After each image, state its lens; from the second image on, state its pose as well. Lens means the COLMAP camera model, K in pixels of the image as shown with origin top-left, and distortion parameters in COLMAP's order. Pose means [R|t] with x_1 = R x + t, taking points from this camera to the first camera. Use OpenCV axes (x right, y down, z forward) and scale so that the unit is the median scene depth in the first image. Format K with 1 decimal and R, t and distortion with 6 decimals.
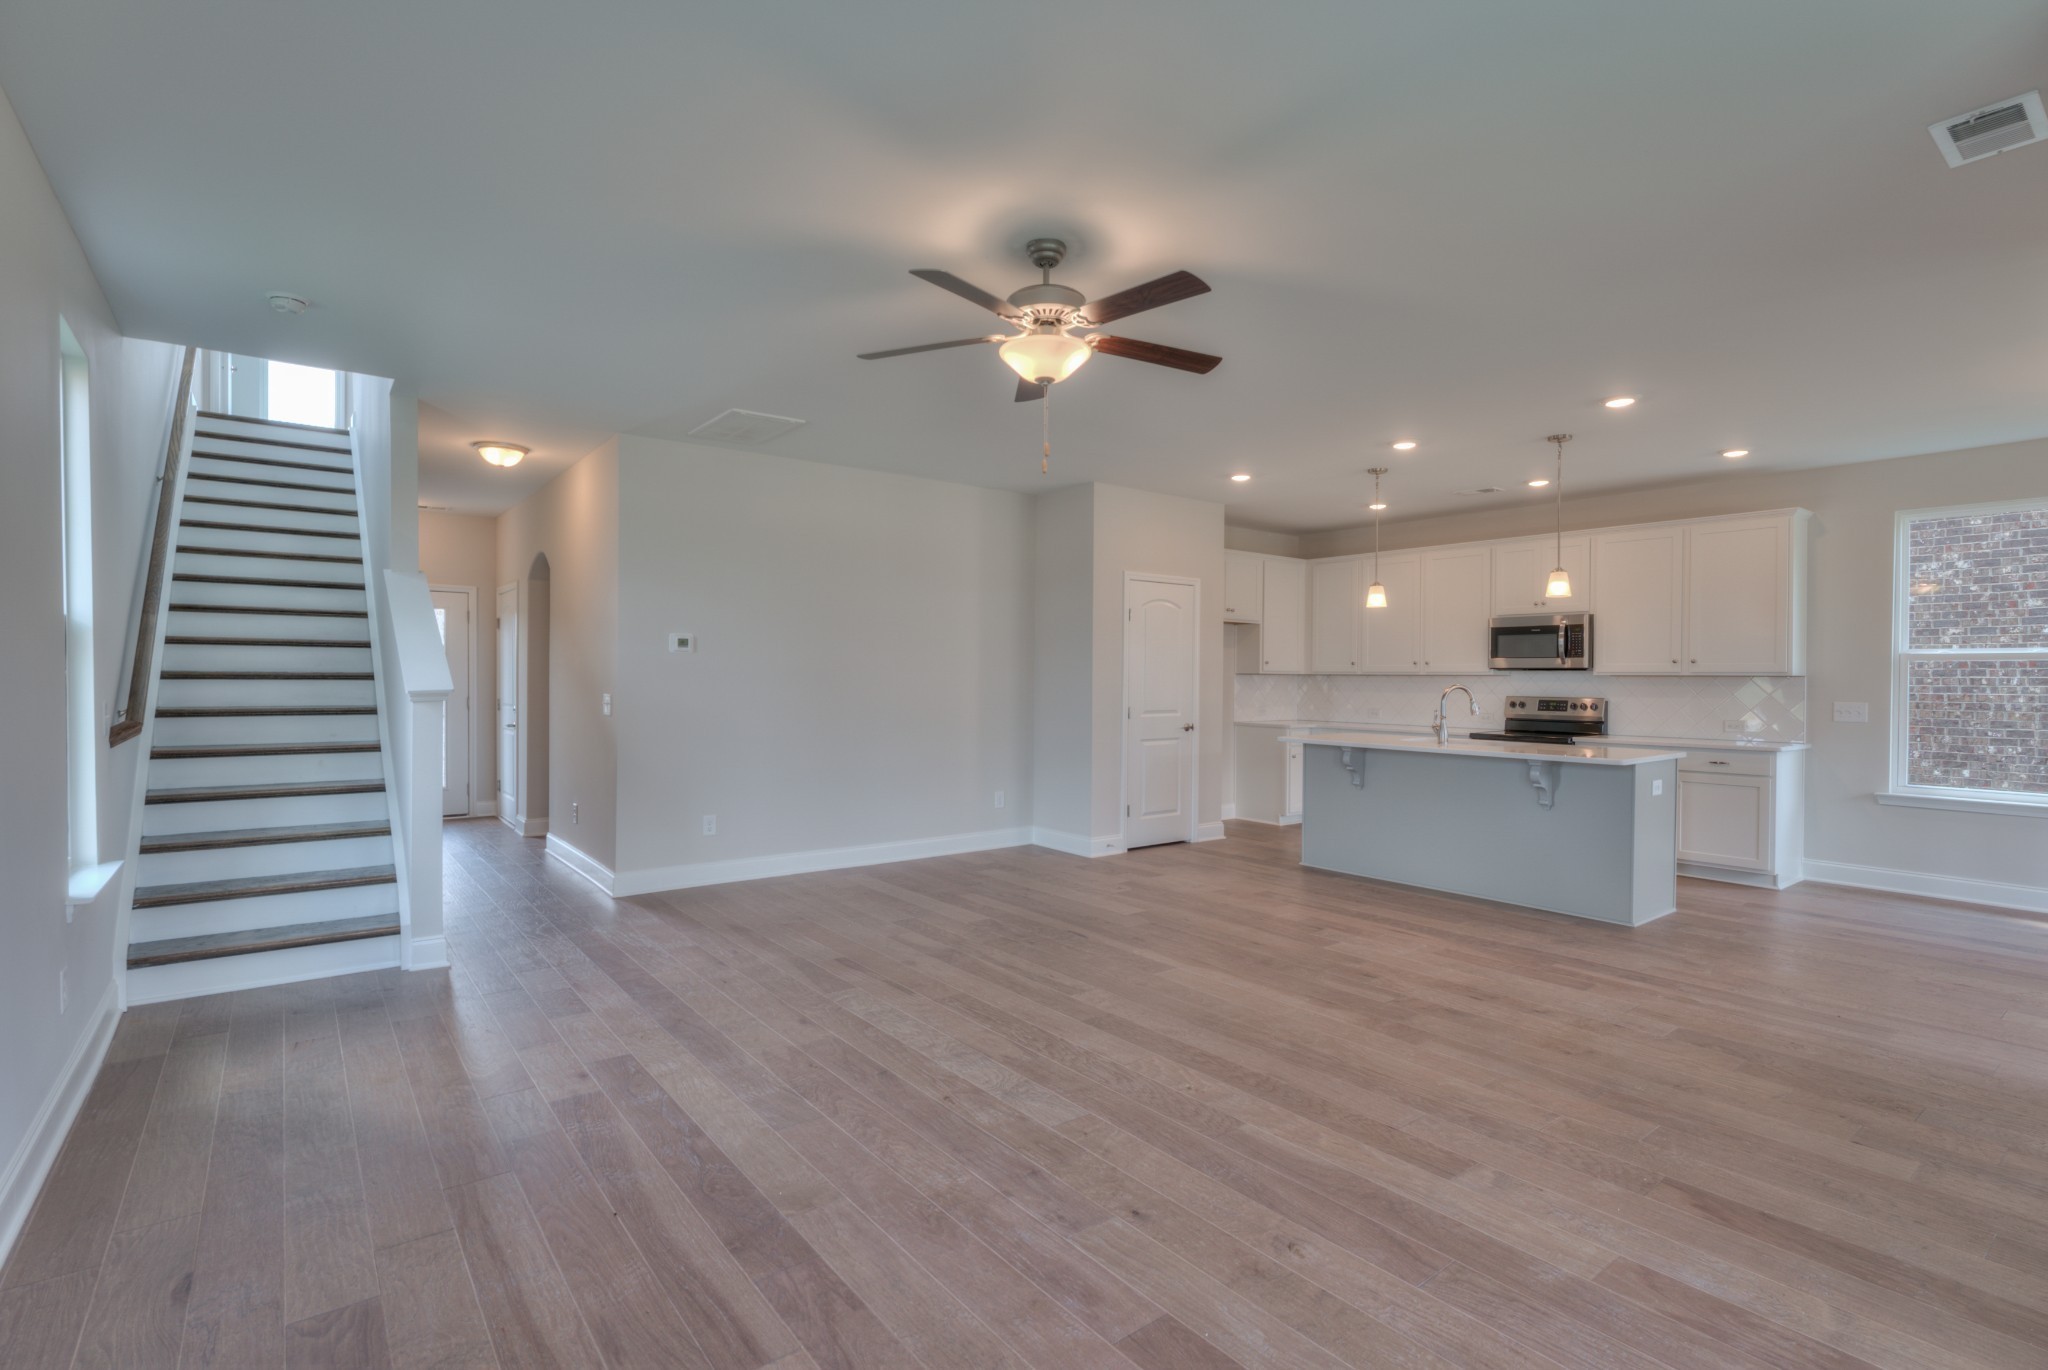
lens RADIAL K [[969.8, 0, 1024.0], [0, 969.8, 685.0], [0, 0, 1]] dist [-0.011755, 0.000323]
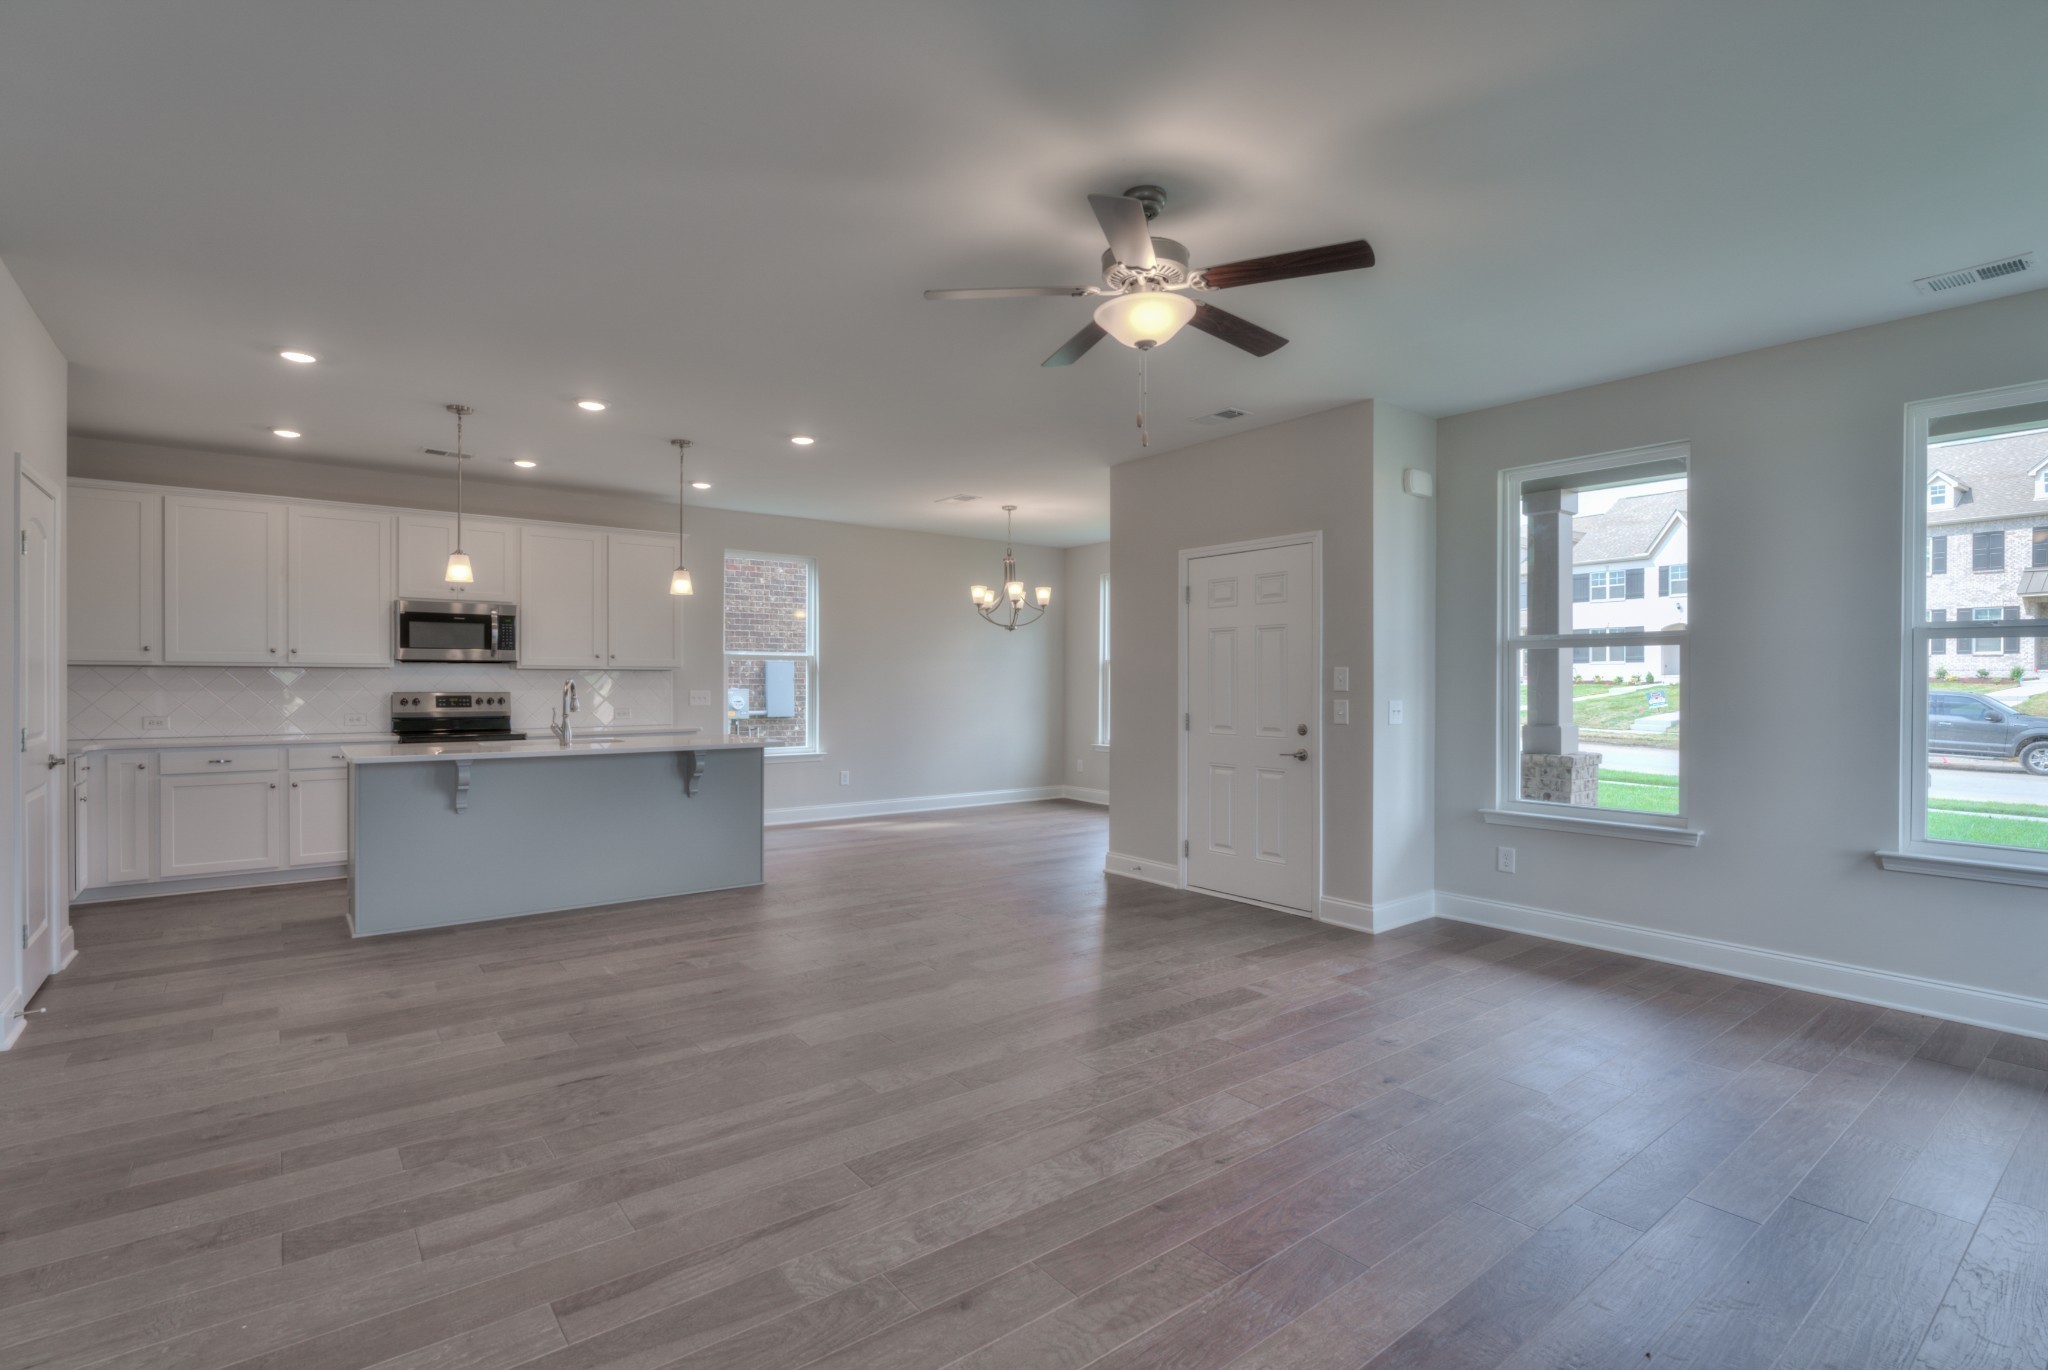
lens RADIAL K [[969.8, 0, 1024.0], [0, 969.8, 685.0], [0, 0, 1]] dist [-0.011755, 0.000323]
pose [[-0.008356, -0.012792, 0.999883, -0.610252], [0.004243, 0.999909, 0.012828, -0.005972], [-0.999956, 0.004350, -0.008301, 0.771803]]
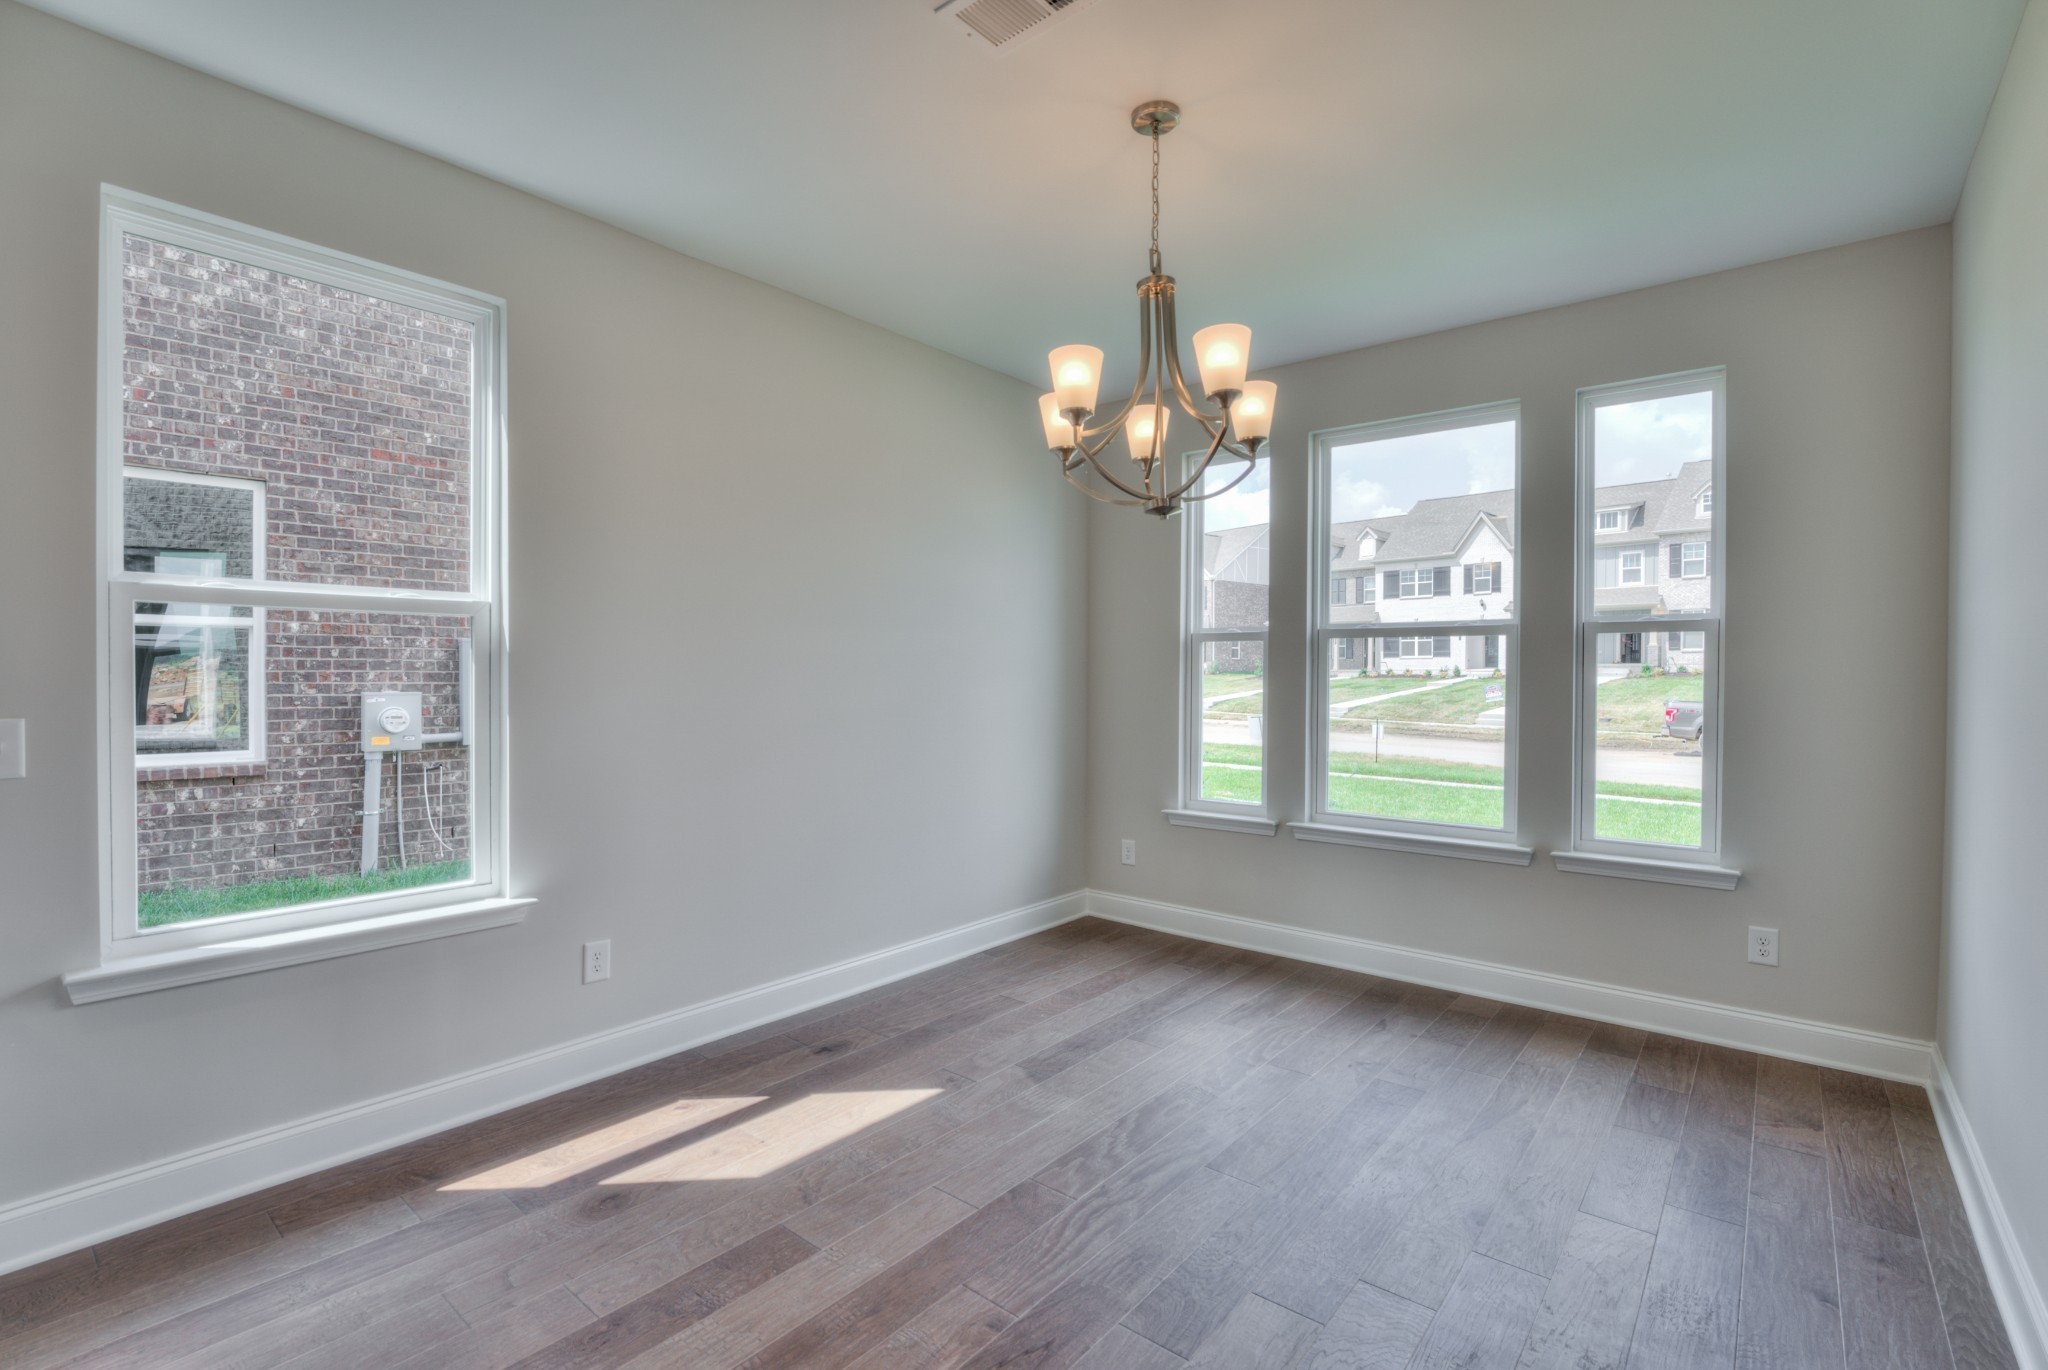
lens RADIAL K [[931.9, 0, 1024.0], [0, 931.9, 685.0], [0, 0, 1]] dist [-0.016285, 0.000137]
pose [[-0.217715, -0.019468, 0.975818, 0.657286], [0.002844, 0.999784, 0.020581, 0.001438], [-0.976008, 0.007255, -0.217612, 0.965733]]
